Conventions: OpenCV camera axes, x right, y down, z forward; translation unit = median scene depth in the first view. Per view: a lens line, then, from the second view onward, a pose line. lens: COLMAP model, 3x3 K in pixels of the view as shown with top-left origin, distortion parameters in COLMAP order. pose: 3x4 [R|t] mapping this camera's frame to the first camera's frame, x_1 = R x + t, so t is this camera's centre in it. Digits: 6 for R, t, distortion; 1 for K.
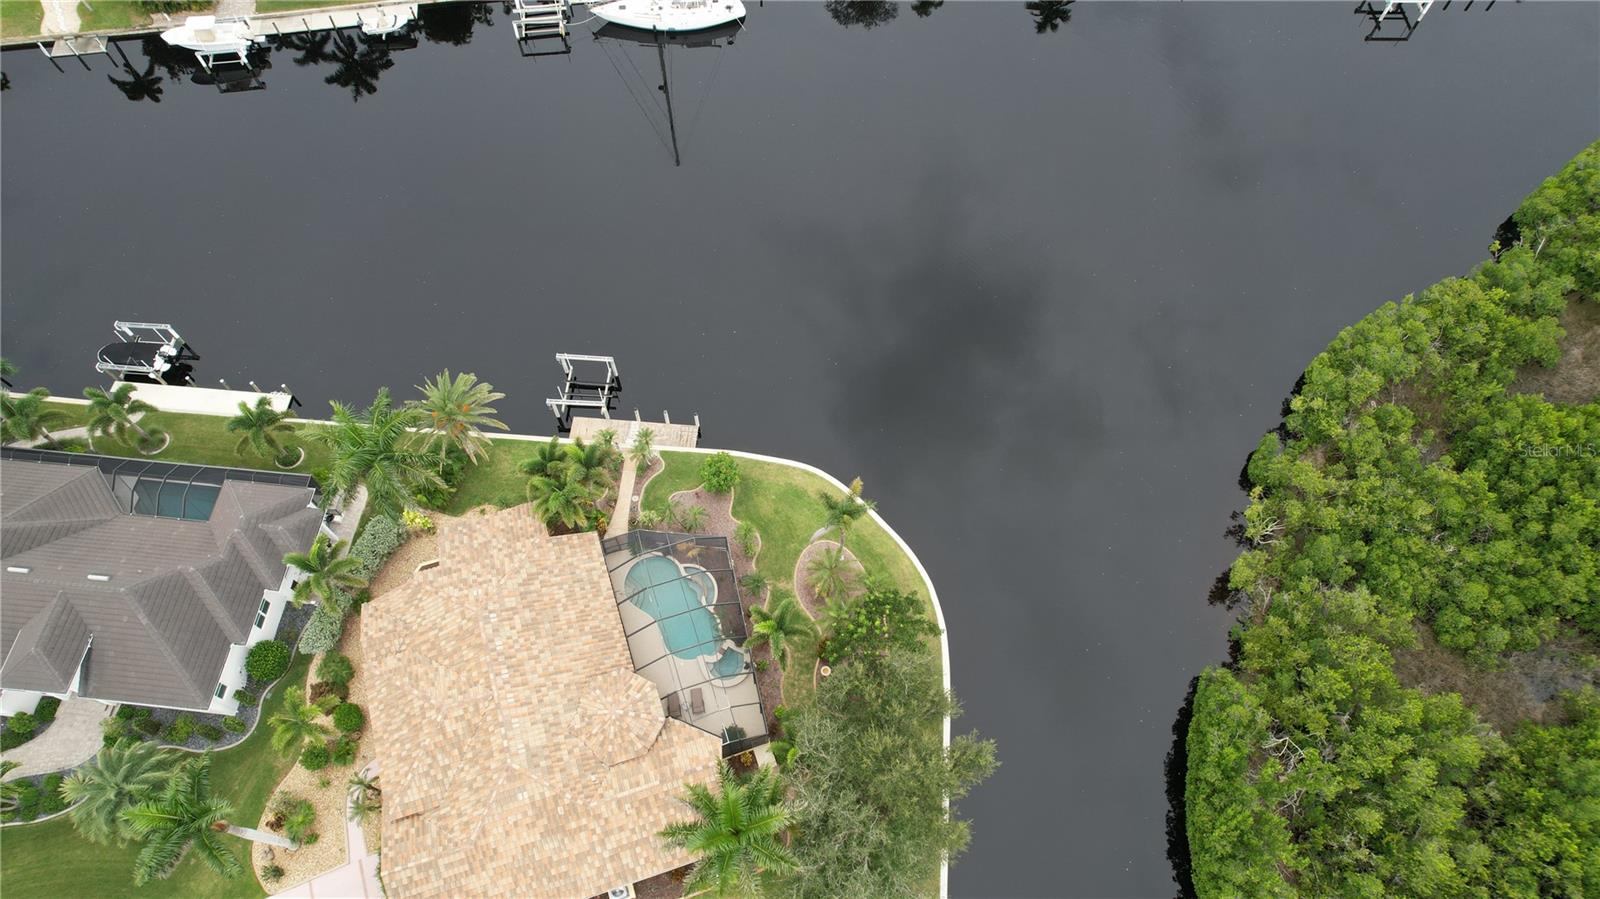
lens RADIAL K [[1018.6, 0, 800.0], [0, 1018.6, 449.5], [0, 0, 1]] dist [-0.058844, 0.055499]
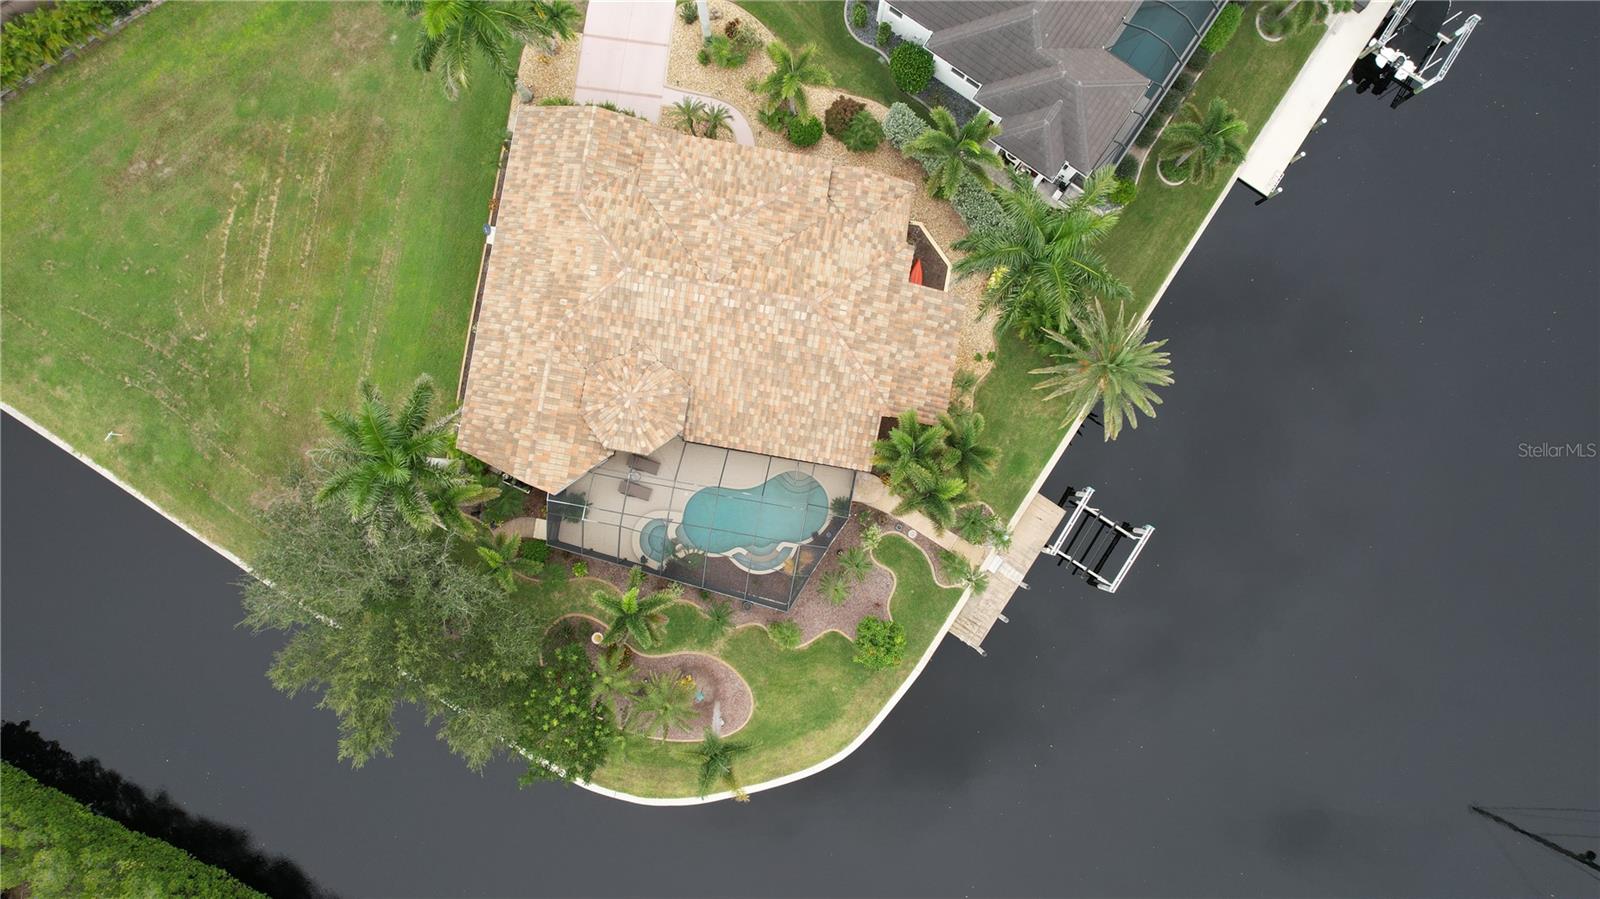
lens RADIAL K [[1018.6, 0, 800.0], [0, 1018.6, 449.5], [0, 0, 1]] dist [-0.058844, 0.055499]
pose [[-0.478367, 0.877674, -0.029217, -0.161044], [-0.786173, -0.413197, 0.459565, -0.228733], [0.391276, 0.242811, 0.887663, 0.256475]]
